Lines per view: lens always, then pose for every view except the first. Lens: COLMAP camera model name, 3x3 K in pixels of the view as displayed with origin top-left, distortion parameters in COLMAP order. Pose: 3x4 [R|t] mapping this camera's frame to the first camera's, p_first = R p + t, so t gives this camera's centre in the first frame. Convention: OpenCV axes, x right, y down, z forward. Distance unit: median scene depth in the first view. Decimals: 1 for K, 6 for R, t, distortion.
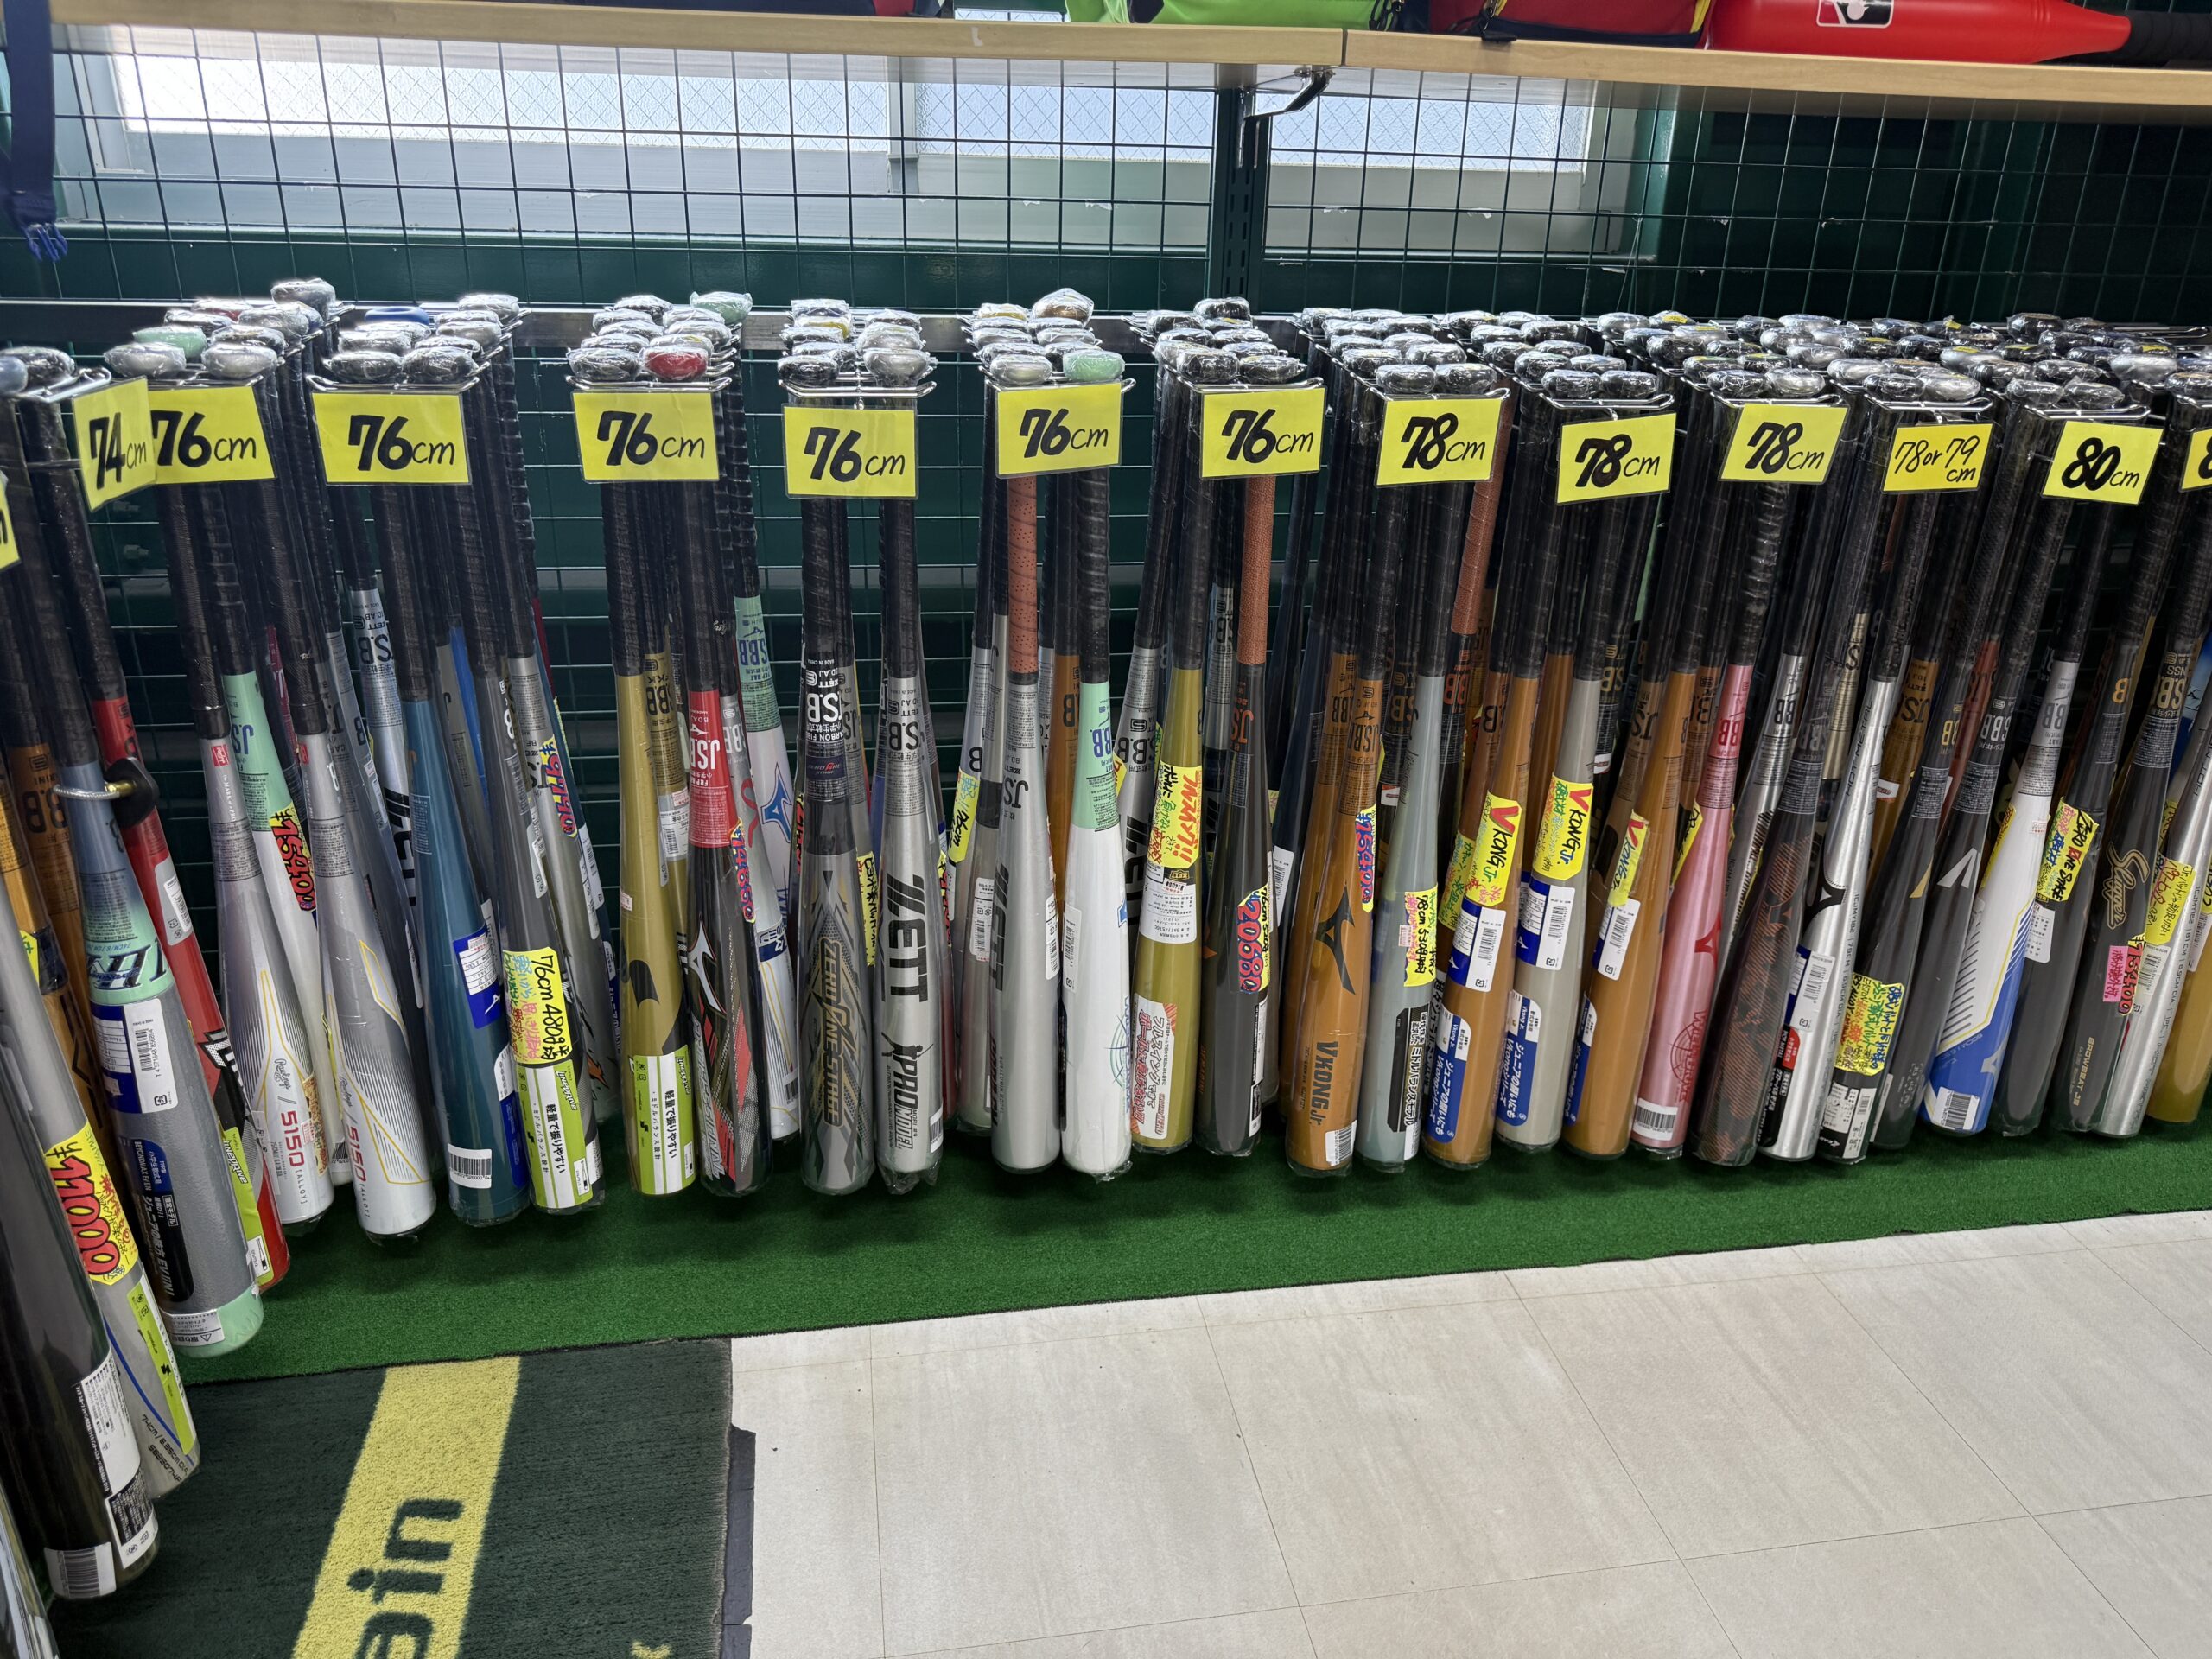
lens RADIAL K [[1542.5, 0, 1106.0], [0, 1542.5, 829.5], [0, 0, 1]] dist [0.001588, -0.024616]
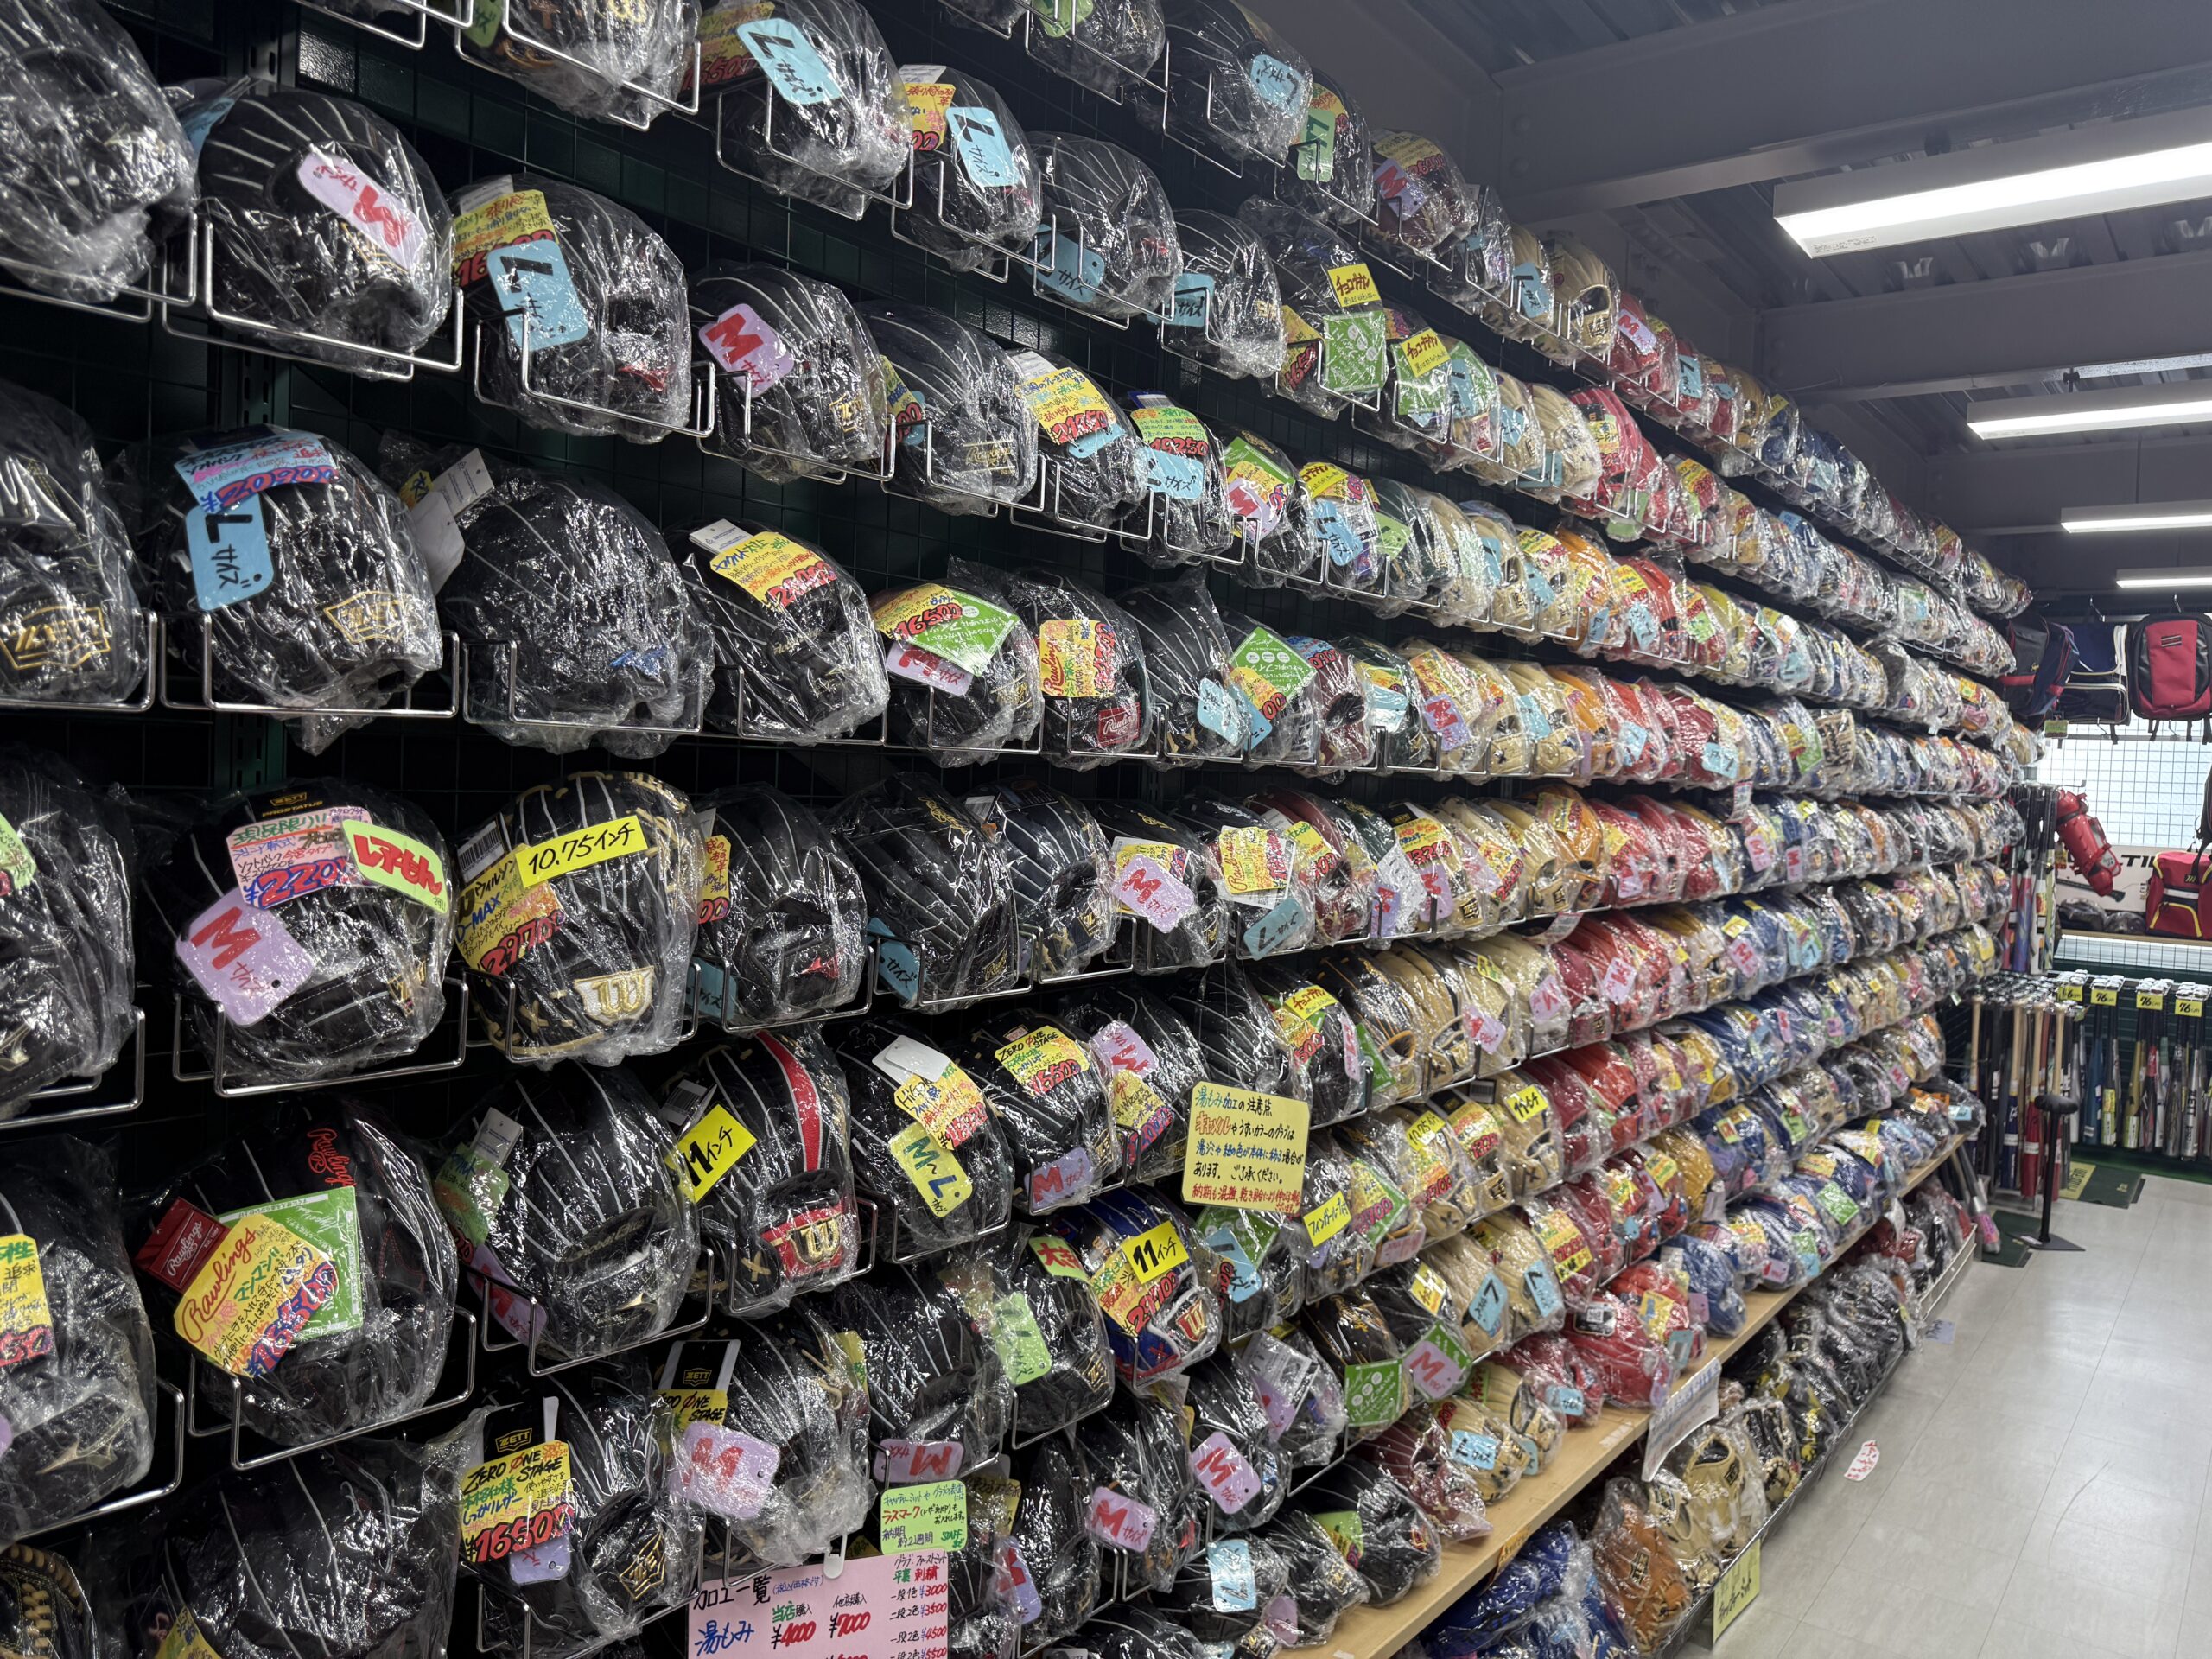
lens RADIAL K [[1542.5, 0, 1106.0], [0, 1542.5, 829.5], [0, 0, 1]] dist [0.001588, -0.024616]
pose [[0.662757, 0.026947, -0.748350, 1.308236], [-0.294606, 0.928146, -0.227490, 1.499409], [0.688448, 0.371239, 0.623074, -5.152020]]
